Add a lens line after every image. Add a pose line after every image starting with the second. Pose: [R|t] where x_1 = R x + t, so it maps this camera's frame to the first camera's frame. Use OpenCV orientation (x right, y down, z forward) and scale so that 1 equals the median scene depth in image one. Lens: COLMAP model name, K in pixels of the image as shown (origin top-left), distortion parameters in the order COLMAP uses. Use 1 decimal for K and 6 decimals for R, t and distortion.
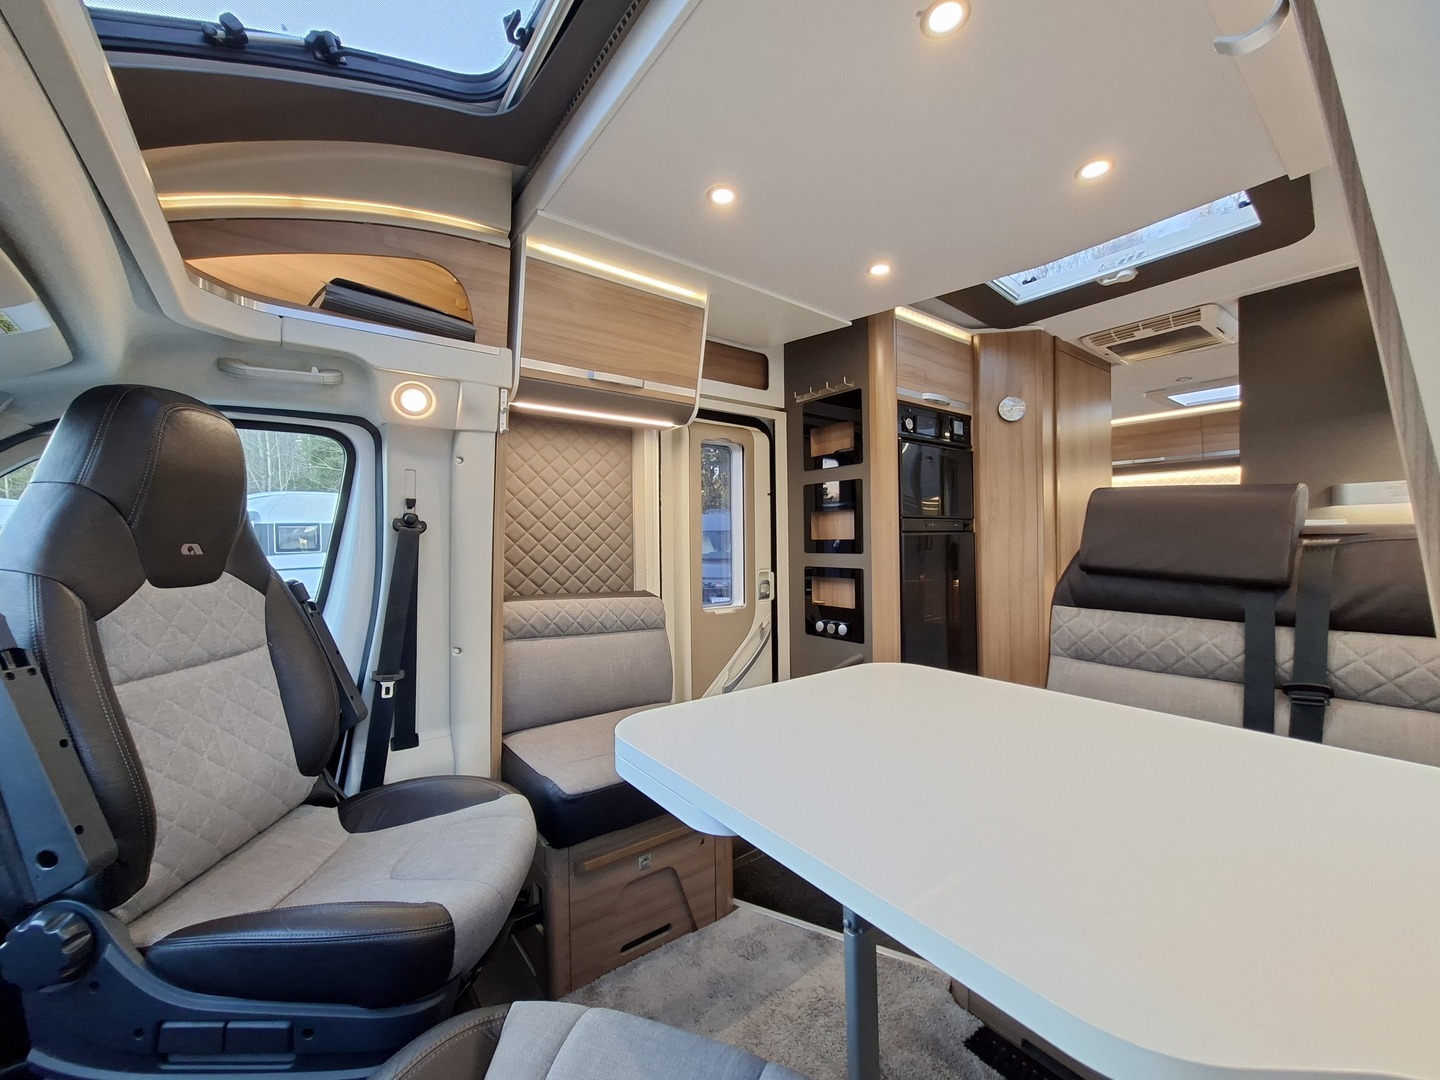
lens RADIAL K [[565.0, 0, 718.4], [0, 565.0, 539.8], [0, 0, 1]] dist [-0.010914, 0.005118]
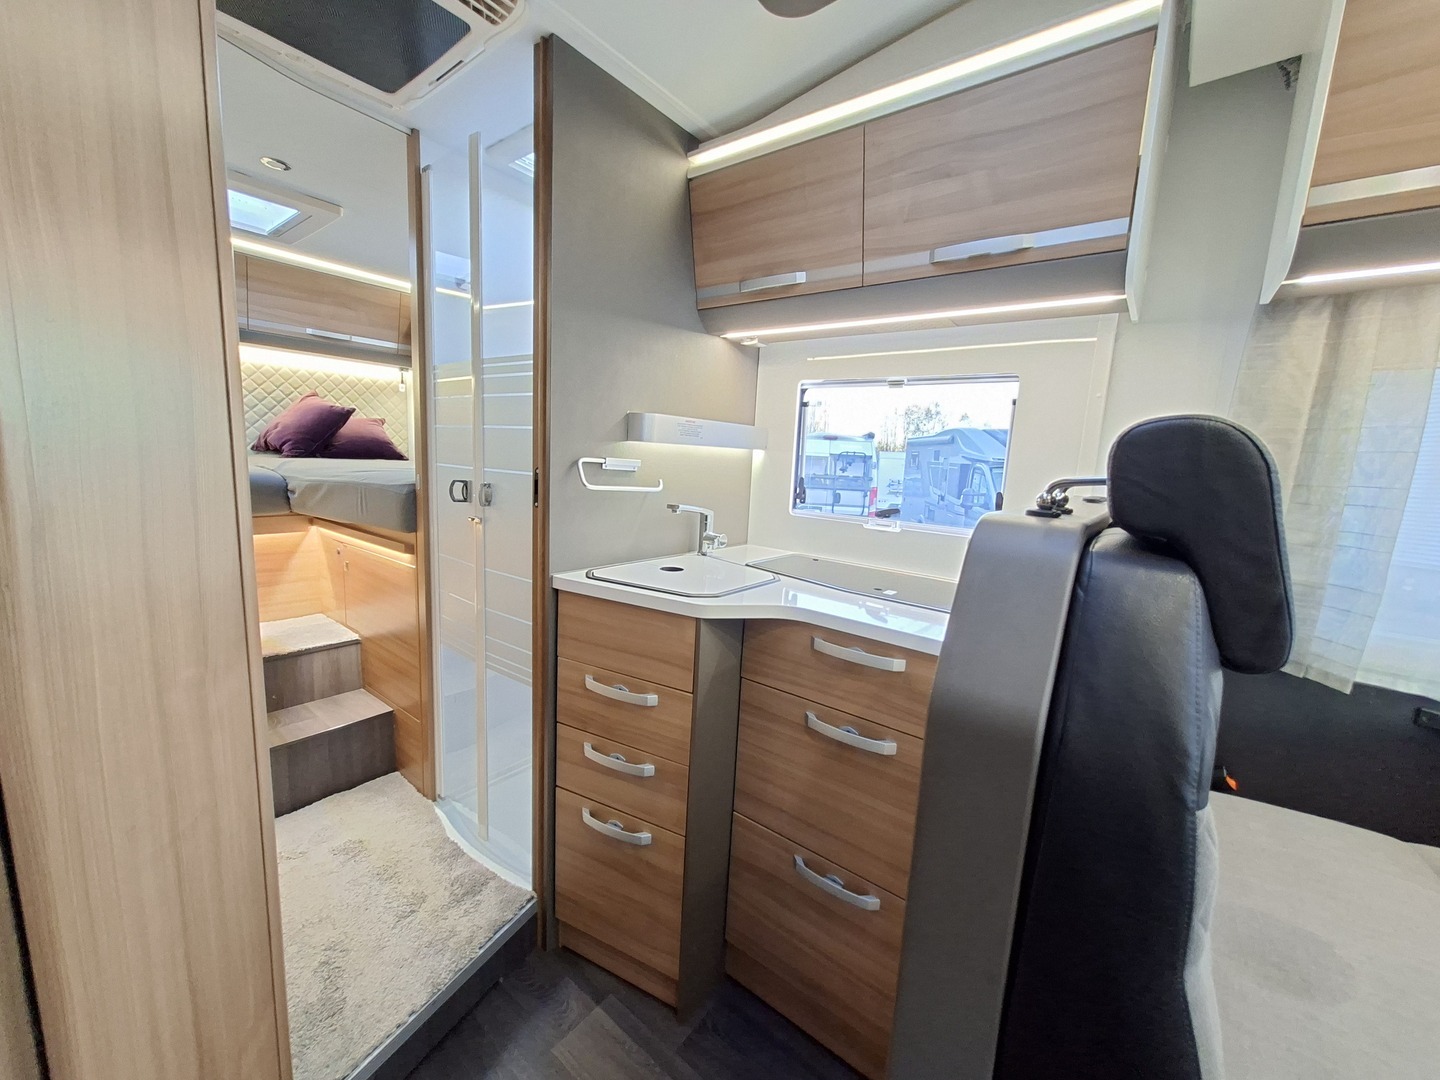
lens RADIAL K [[565.0, 0, 718.4], [0, 565.0, 539.8], [0, 0, 1]] dist [-0.010914, 0.005118]
pose [[-0.263104, -0.146941, 0.953512, 0.286323], [-0.049514, 0.989087, 0.138761, -0.035249], [-0.963496, -0.010704, -0.267508, 0.927880]]
